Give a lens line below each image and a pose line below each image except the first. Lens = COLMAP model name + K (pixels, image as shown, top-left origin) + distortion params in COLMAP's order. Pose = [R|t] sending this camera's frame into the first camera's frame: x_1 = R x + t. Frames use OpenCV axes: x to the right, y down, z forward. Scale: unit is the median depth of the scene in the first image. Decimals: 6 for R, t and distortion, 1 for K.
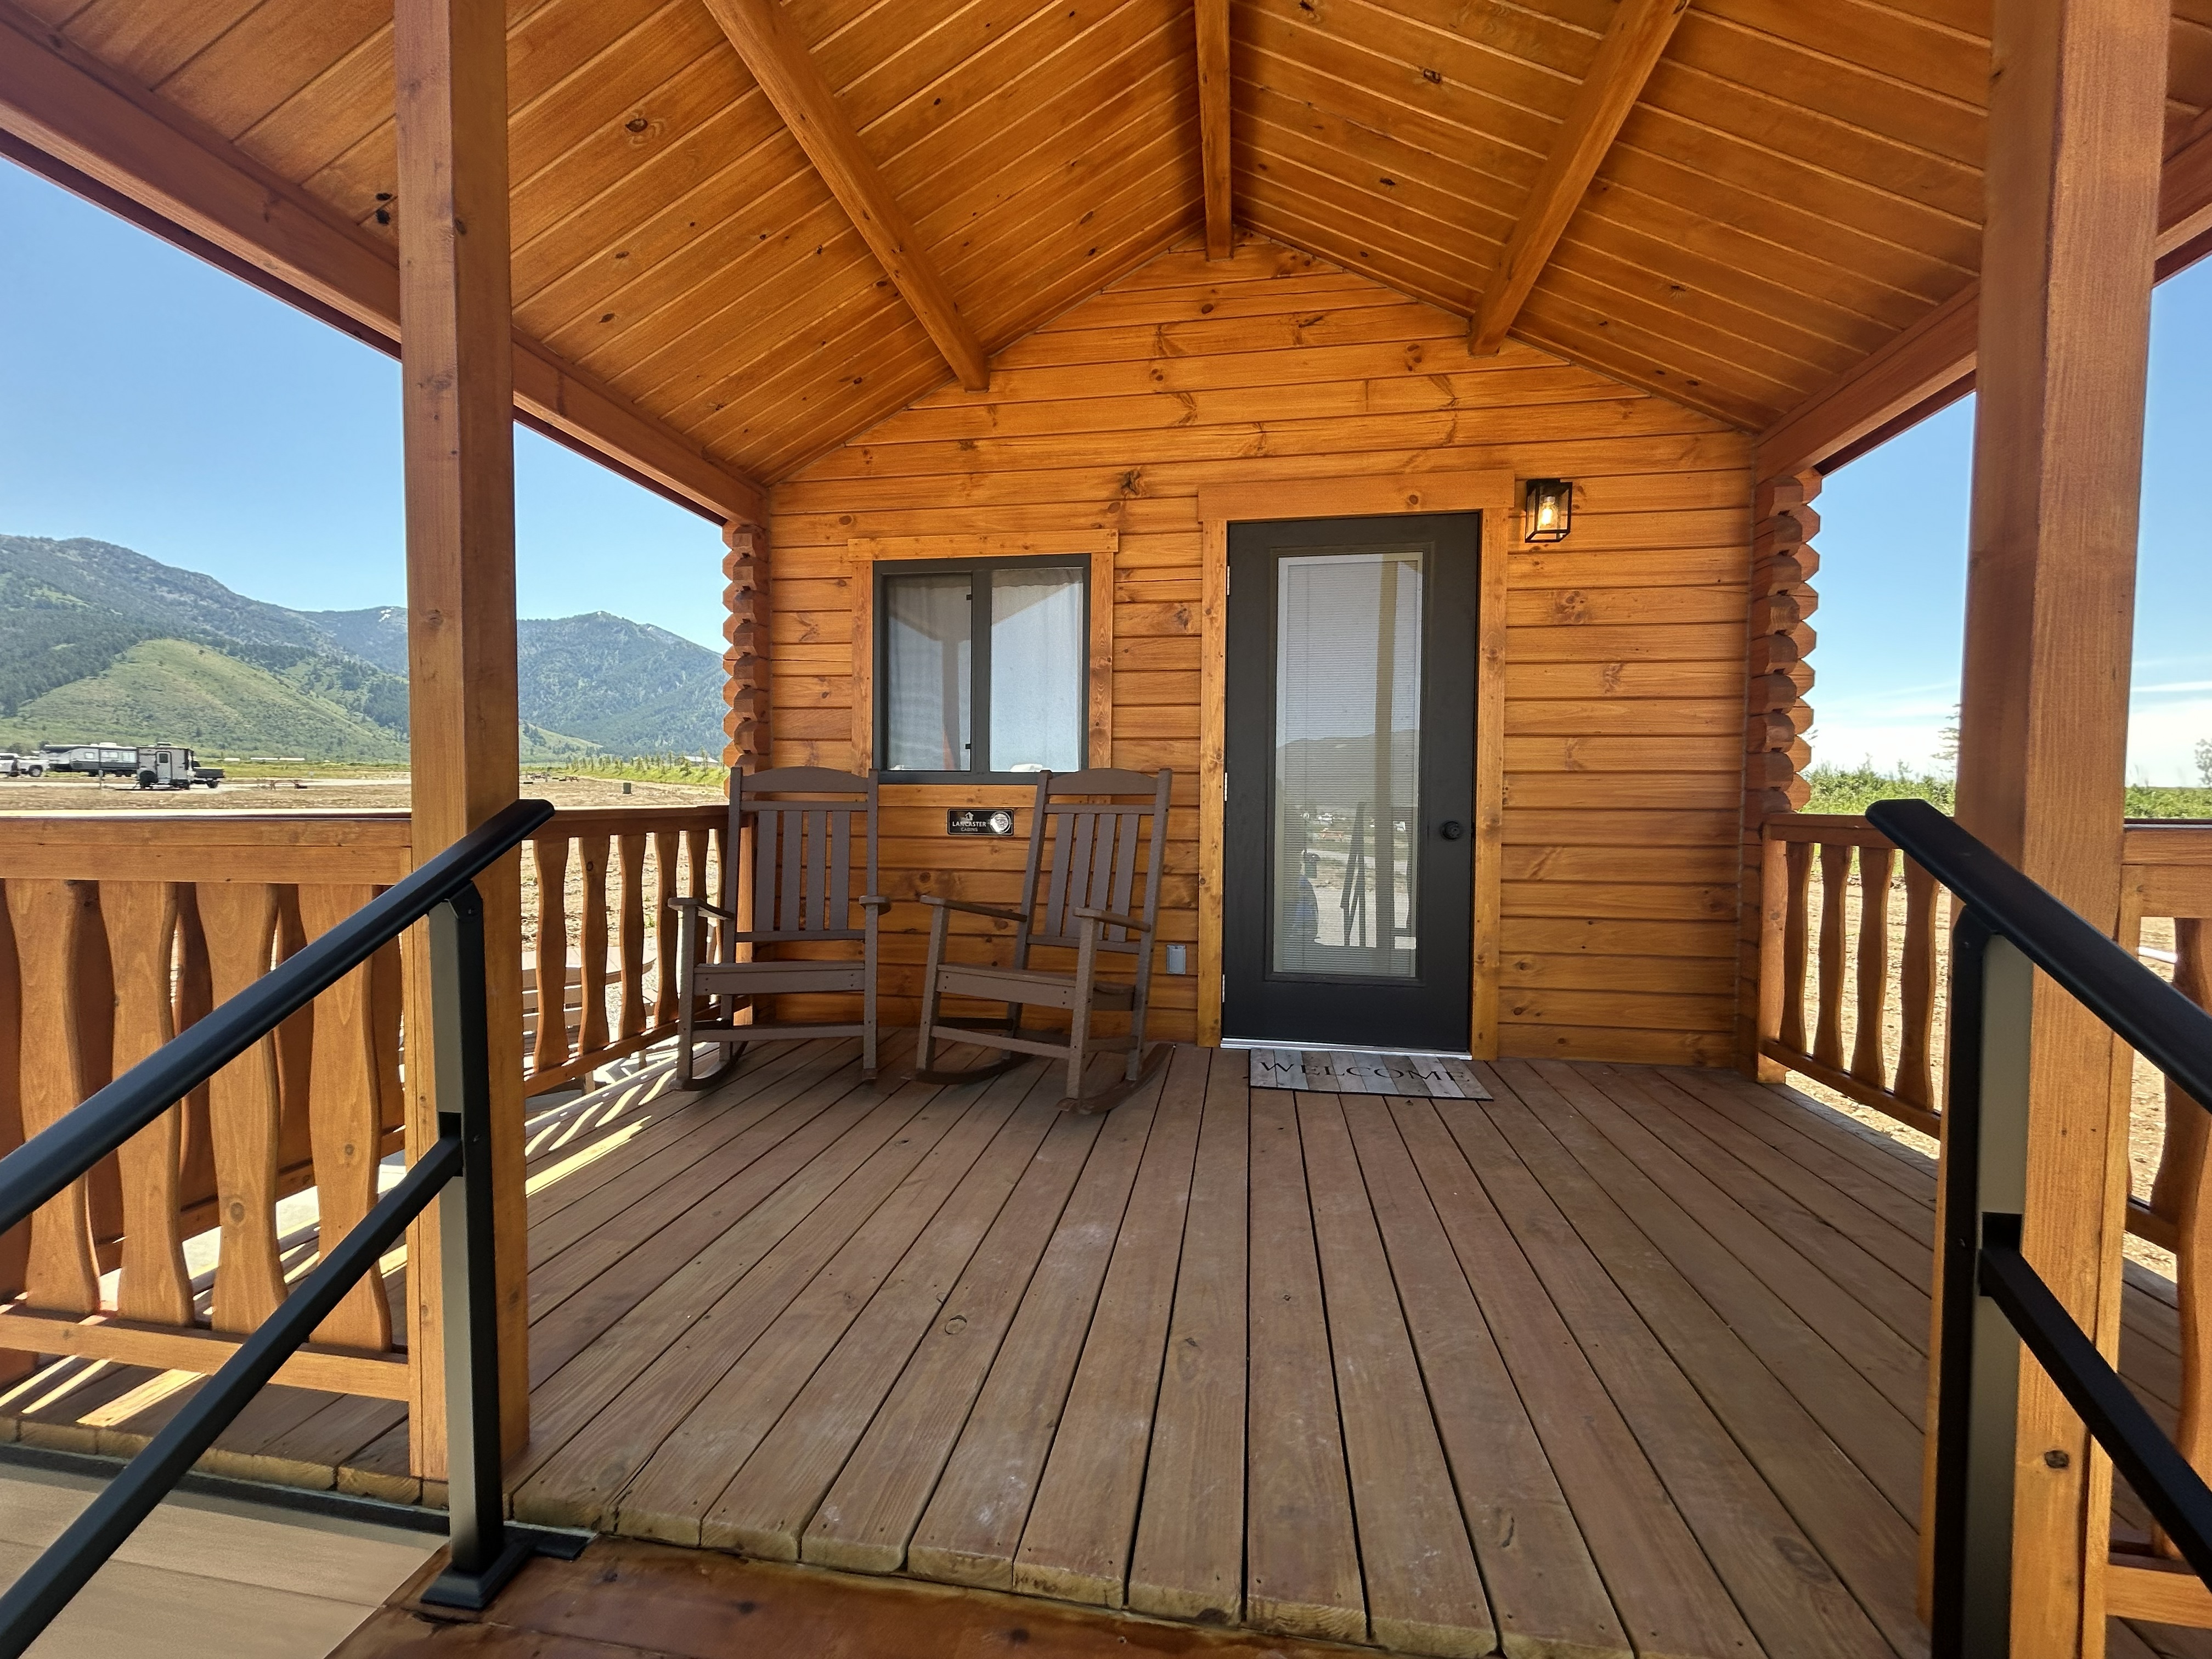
lens RADIAL K [[872.9, 0, 1109.1], [0, 872.9, 824.3], [0, 0, 1]] dist [0.001673, -0.002547]
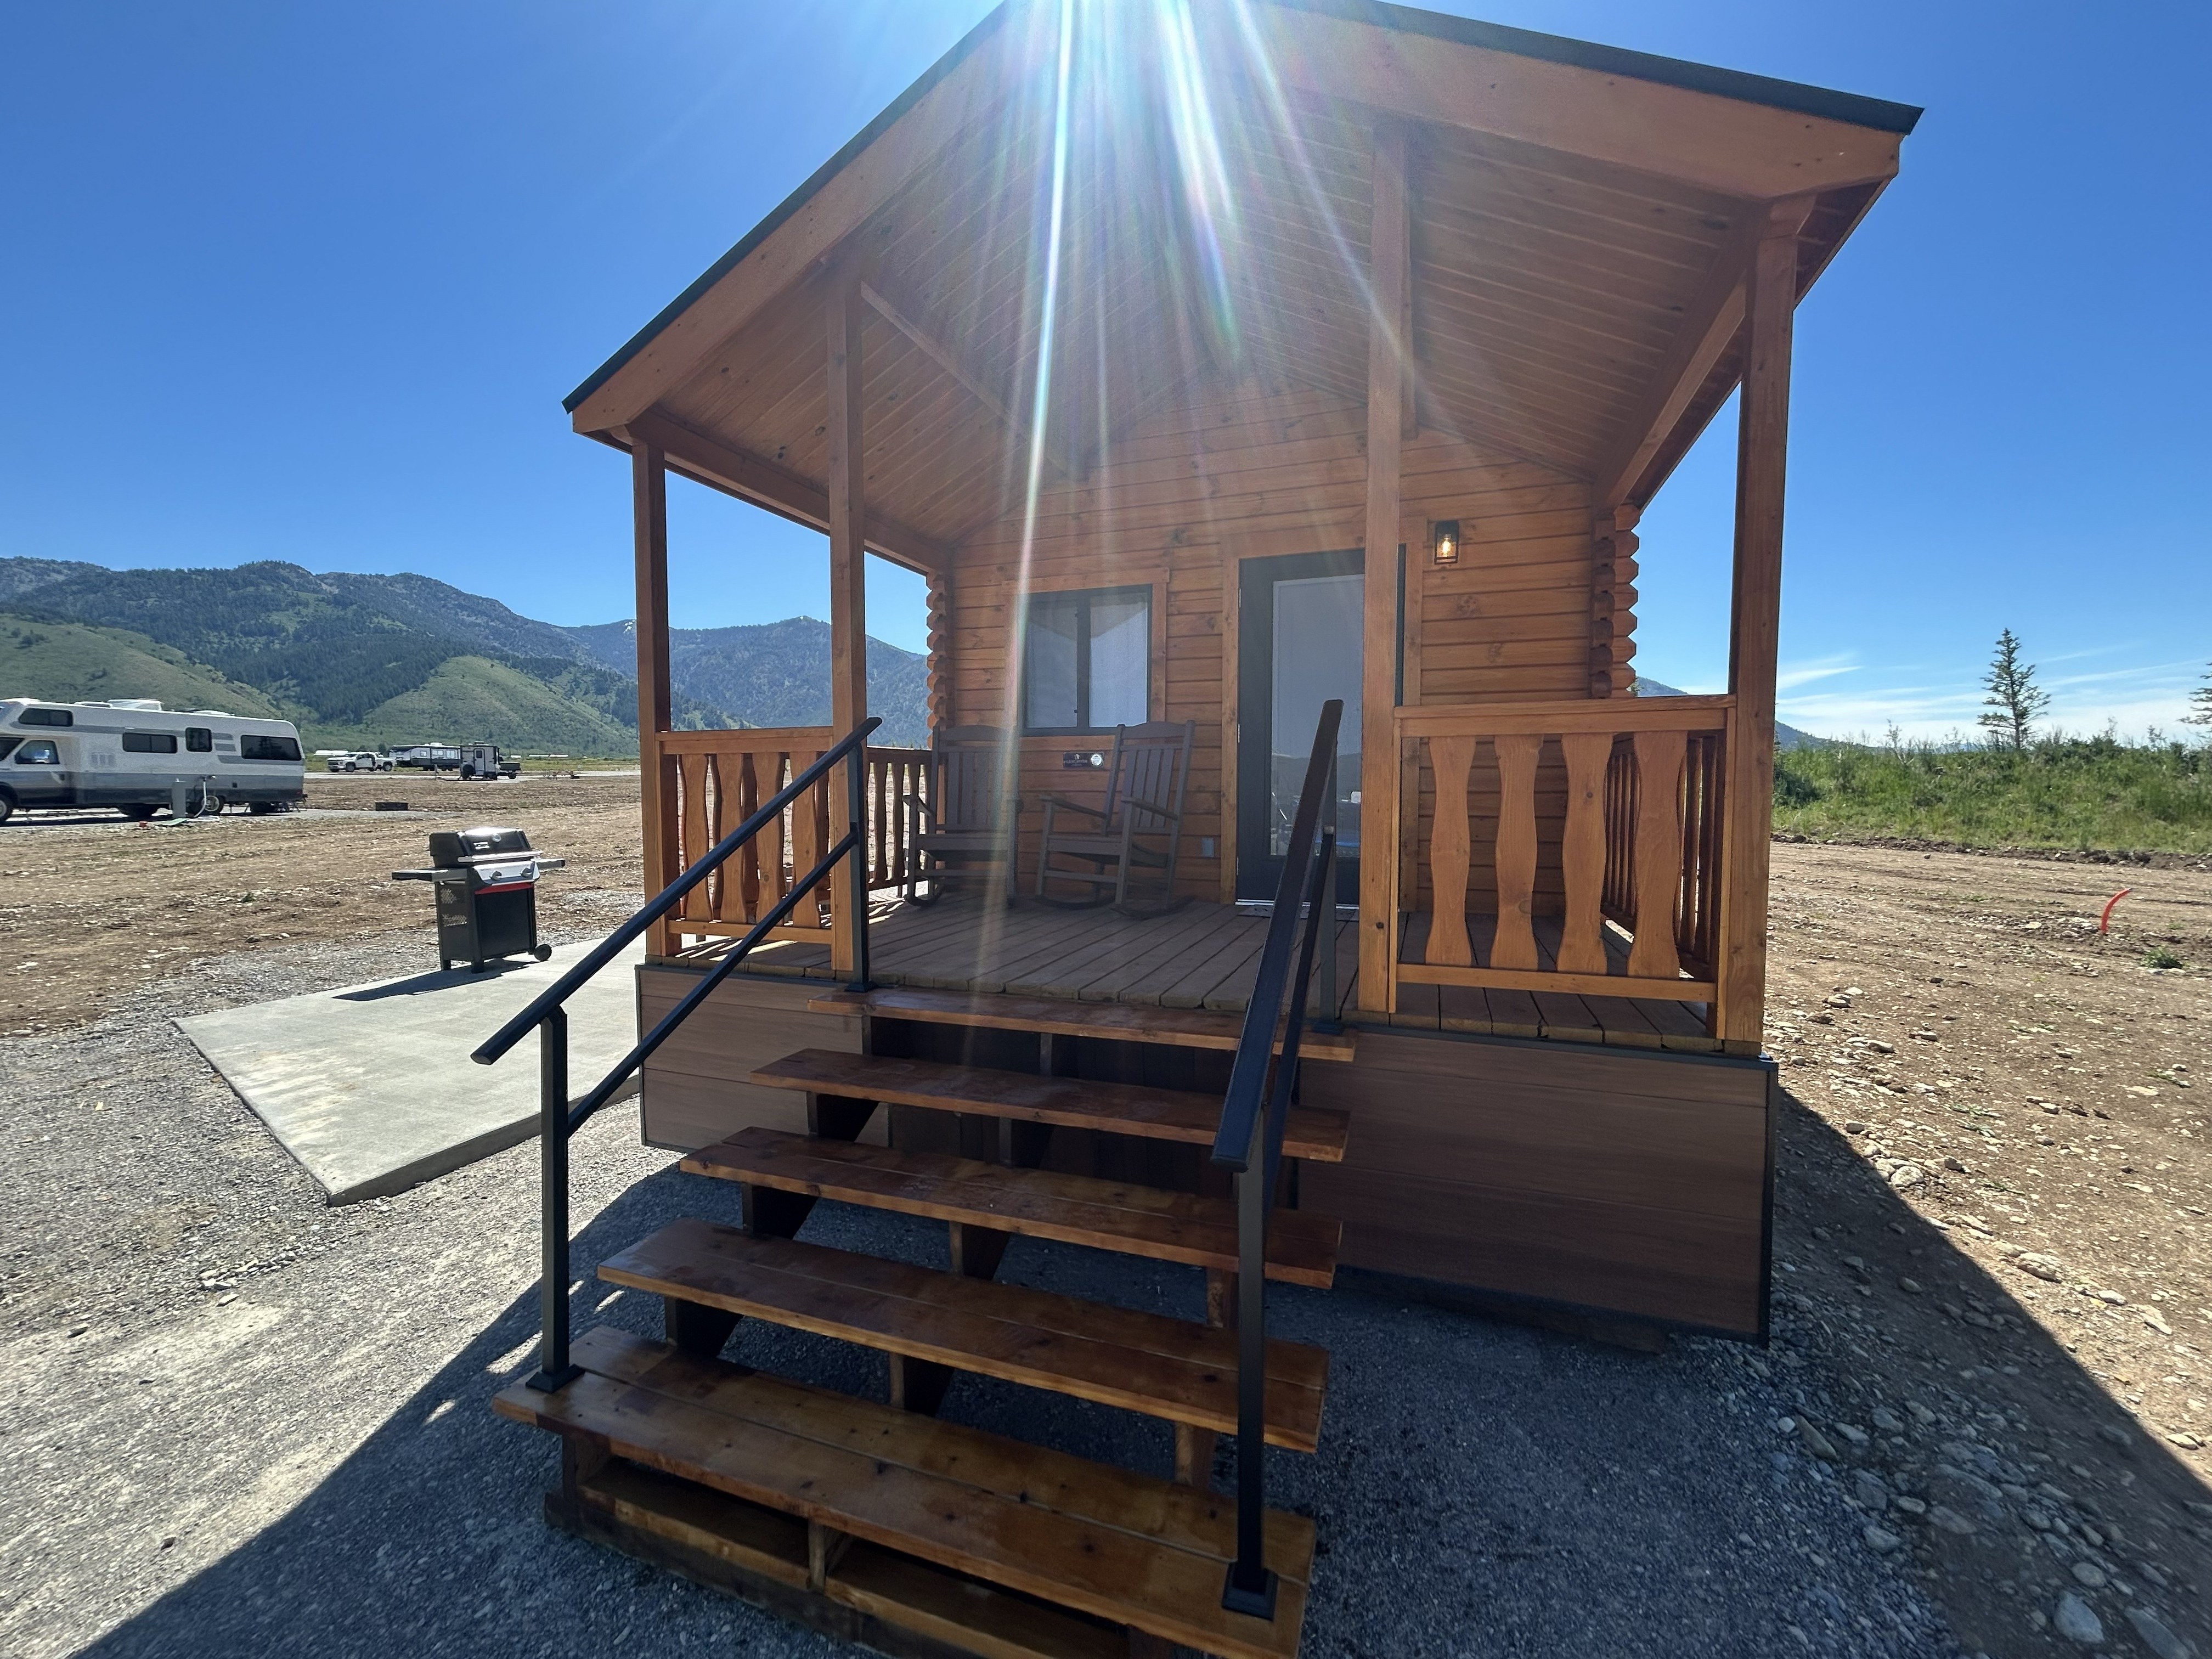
lens RADIAL K [[882.8, 0, 1105.4], [0, 882.8, 823.0], [0, 0, 1]] dist [-0.004116, -0.000064]
pose [[0.980582, 0.002439, -0.196094, 0.203013], [-0.000183, 0.999934, 0.011526, 0.093407], [0.196109, -0.011266, 0.980517, -0.543653]]
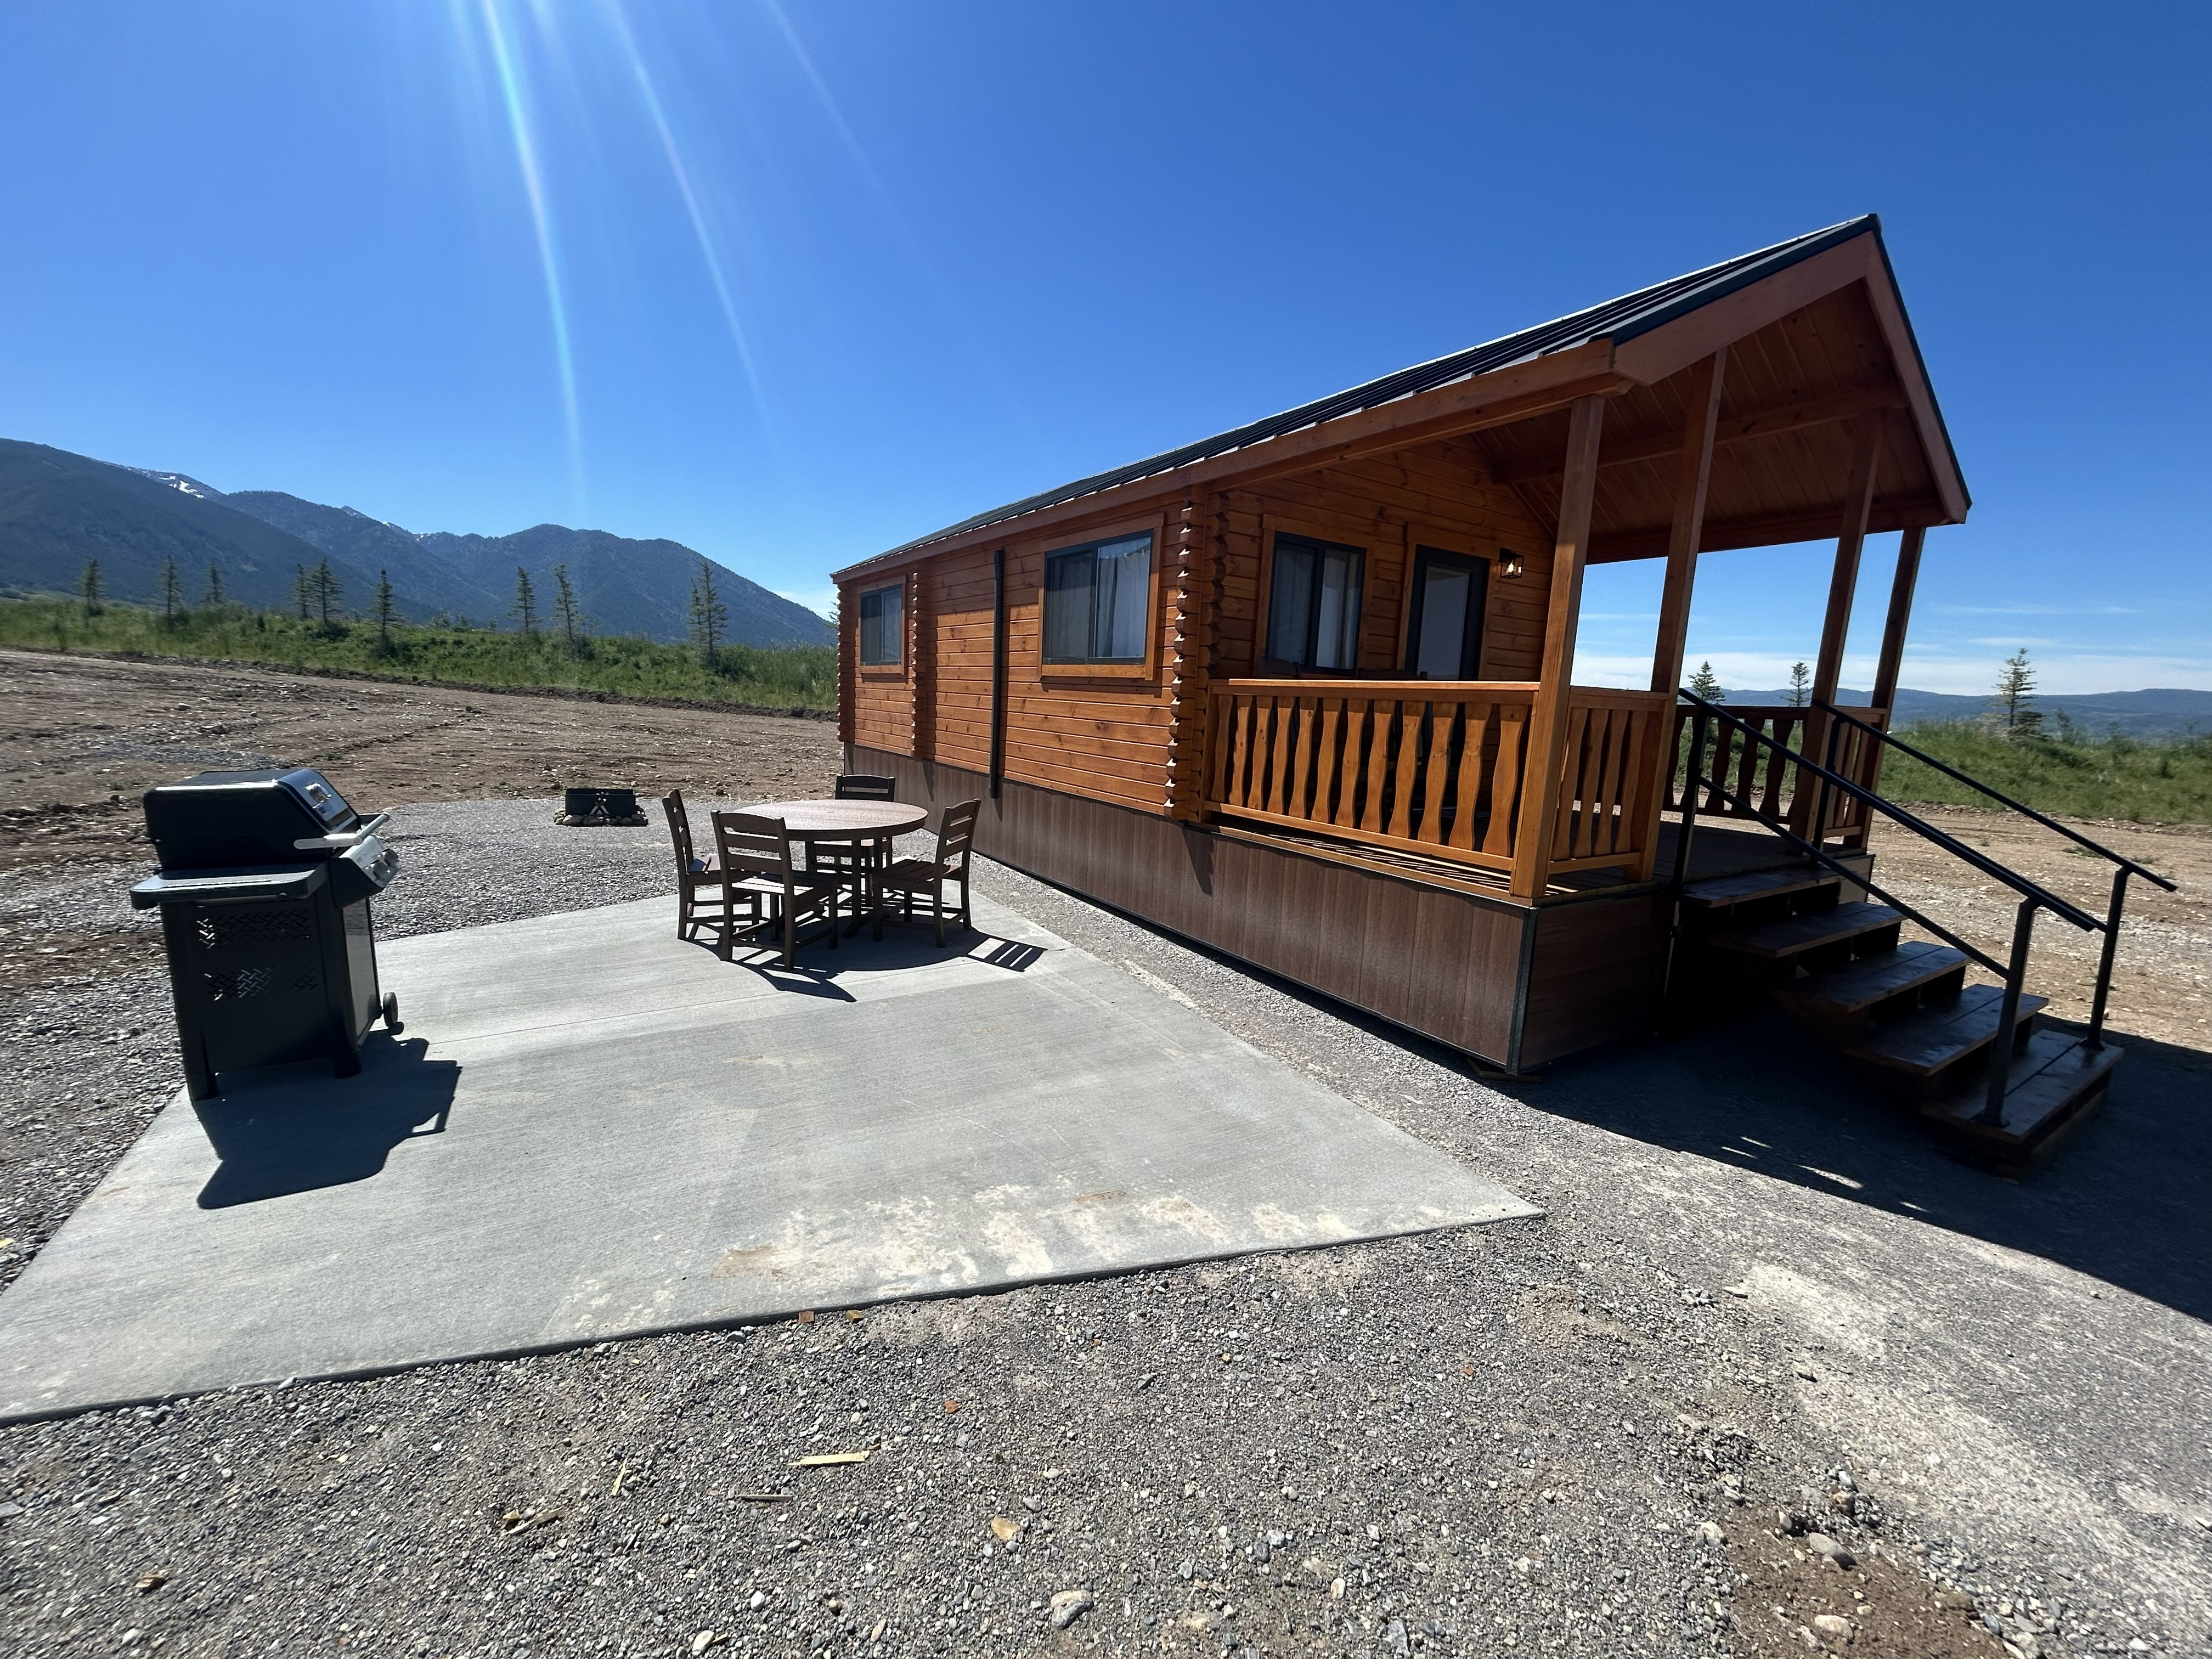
lens RADIAL K [[882.8, 0, 1105.4], [0, 882.8, 823.0], [0, 0, 1]] dist [-0.004116, -0.000064]
pose [[0.757643, -0.067402, 0.649180, -1.644128], [-0.018836, 0.991981, 0.124977, 0.040135], [-0.652397, -0.106916, 0.750298, -0.093299]]
